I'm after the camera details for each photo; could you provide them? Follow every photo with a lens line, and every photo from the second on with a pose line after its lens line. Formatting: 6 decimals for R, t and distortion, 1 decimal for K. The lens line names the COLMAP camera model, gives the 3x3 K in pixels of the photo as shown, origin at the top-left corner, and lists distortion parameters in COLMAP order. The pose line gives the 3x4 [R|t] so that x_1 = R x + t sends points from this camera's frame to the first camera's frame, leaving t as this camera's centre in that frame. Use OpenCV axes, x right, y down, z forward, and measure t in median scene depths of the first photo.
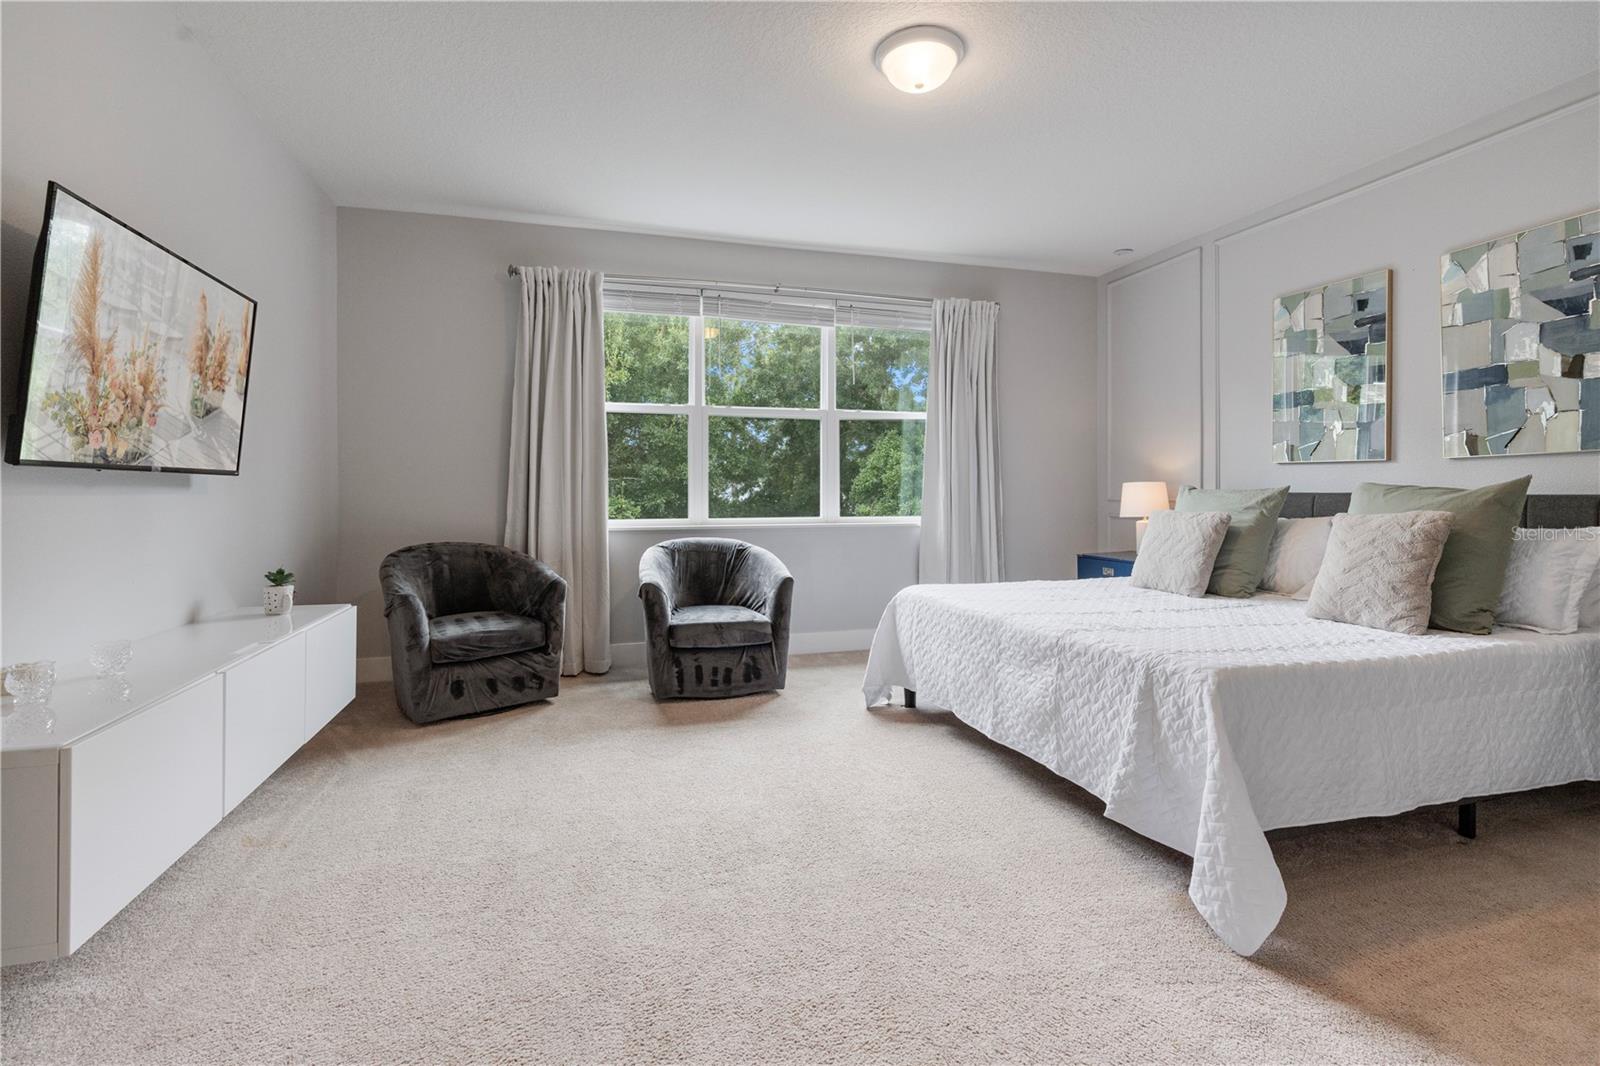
lens RADIAL K [[798.8, 0, 816.3], [0, 798.8, 497.0], [0, 0, 1]] dist [0.006147, 0.001698]
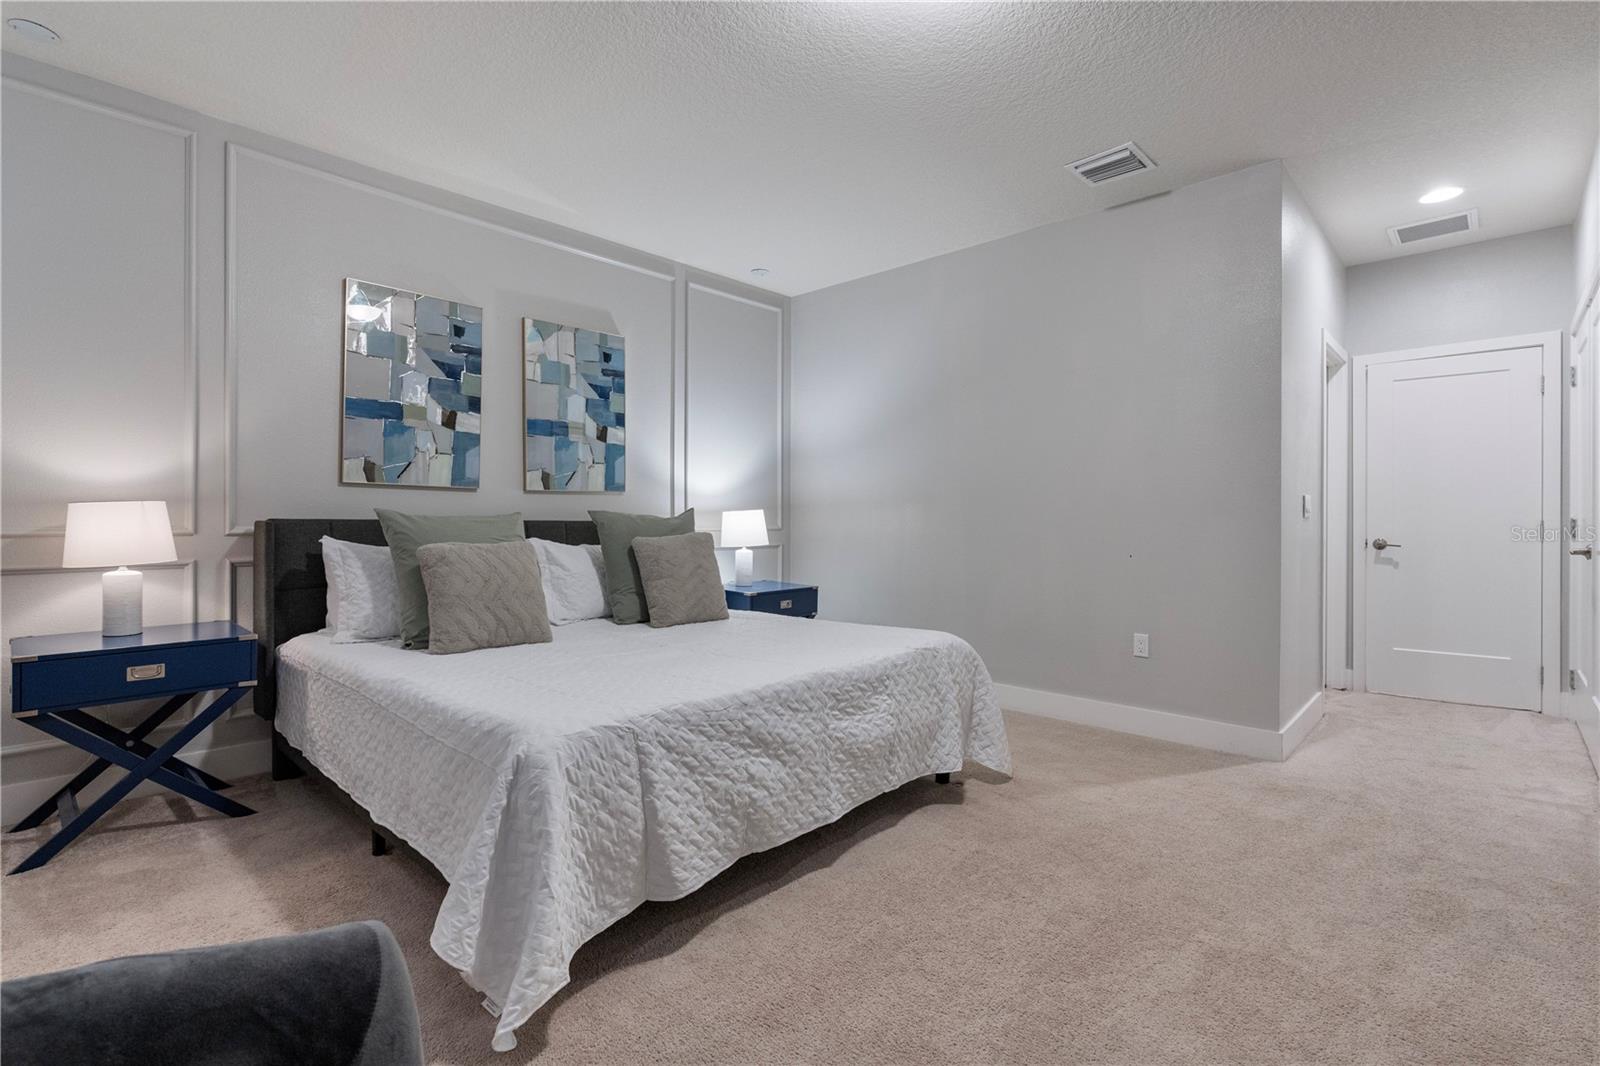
lens RADIAL K [[728.1, 0, 799.4], [0, 728.1, 529.1], [0, 0, 1]] dist [-0.006278, 0.002181]
pose [[-0.492459, -0.016760, 0.870174, -0.320884], [0.000267, 0.999812, 0.019408, -0.010760], [-0.870336, 0.009790, -0.492361, 1.078764]]
